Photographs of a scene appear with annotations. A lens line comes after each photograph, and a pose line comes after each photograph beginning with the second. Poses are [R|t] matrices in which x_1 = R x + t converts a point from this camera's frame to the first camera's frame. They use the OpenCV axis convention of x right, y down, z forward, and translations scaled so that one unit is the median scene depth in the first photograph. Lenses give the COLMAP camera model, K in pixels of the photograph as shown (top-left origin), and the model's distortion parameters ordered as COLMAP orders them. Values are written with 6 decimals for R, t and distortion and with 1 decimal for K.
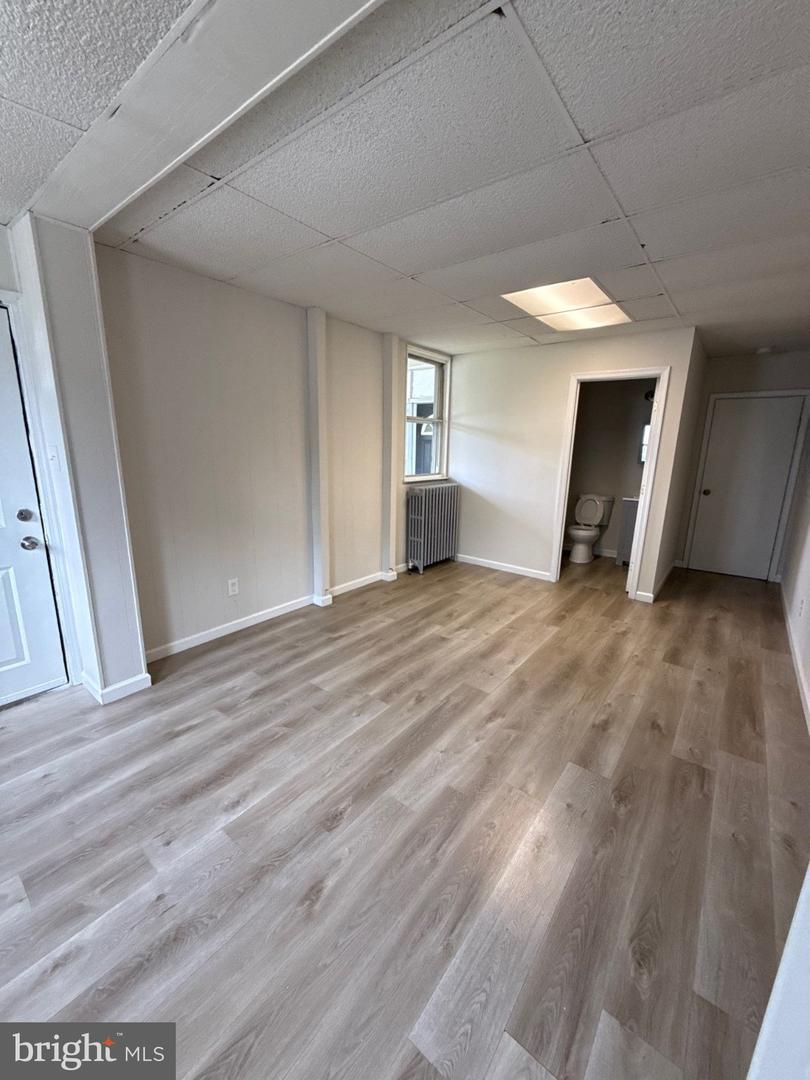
lens RADIAL K [[427.6, 0, 400.3], [0, 427.6, 545.0], [0, 0, 1]] dist [0.000730, -0.000050]
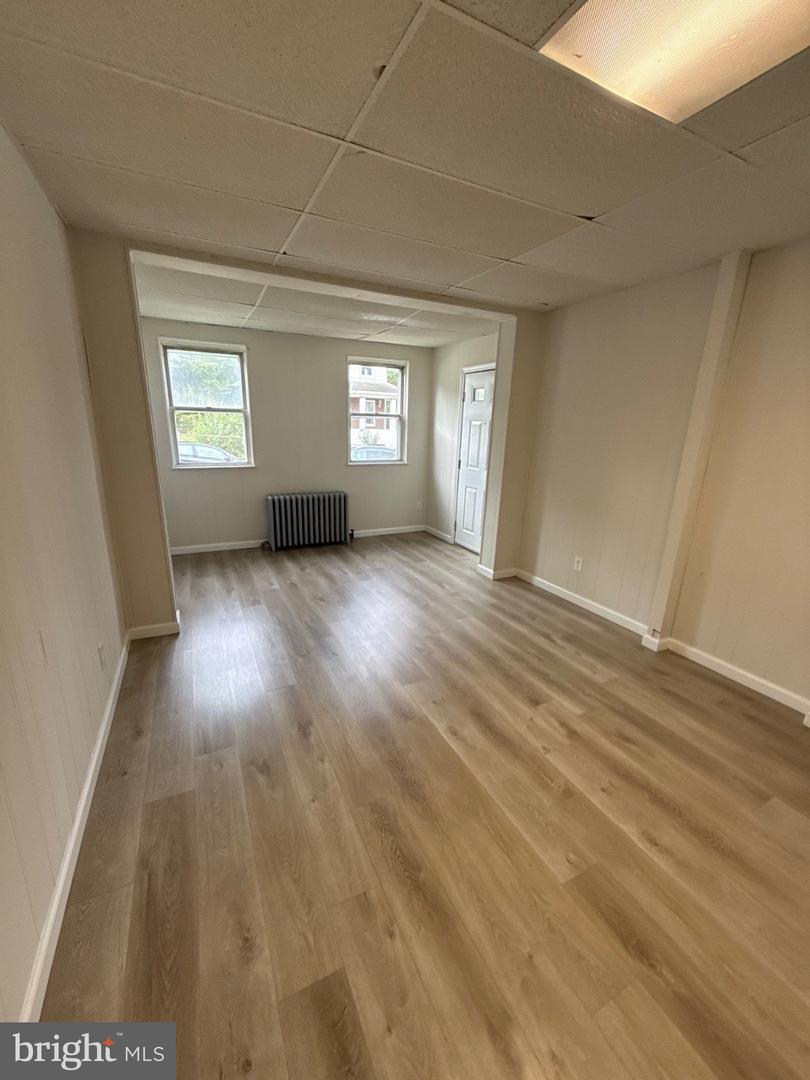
lens RADIAL K [[427.6, 0, 401.7], [0, 427.6, 533.3], [0, 0, 1]] dist [0.000730, -0.000050]
pose [[-0.425531, 0.193907, -0.883925, 0.793776], [-0.252110, 0.912700, 0.321588, -0.221943], [0.869117, 0.359692, -0.339497, 0.953208]]
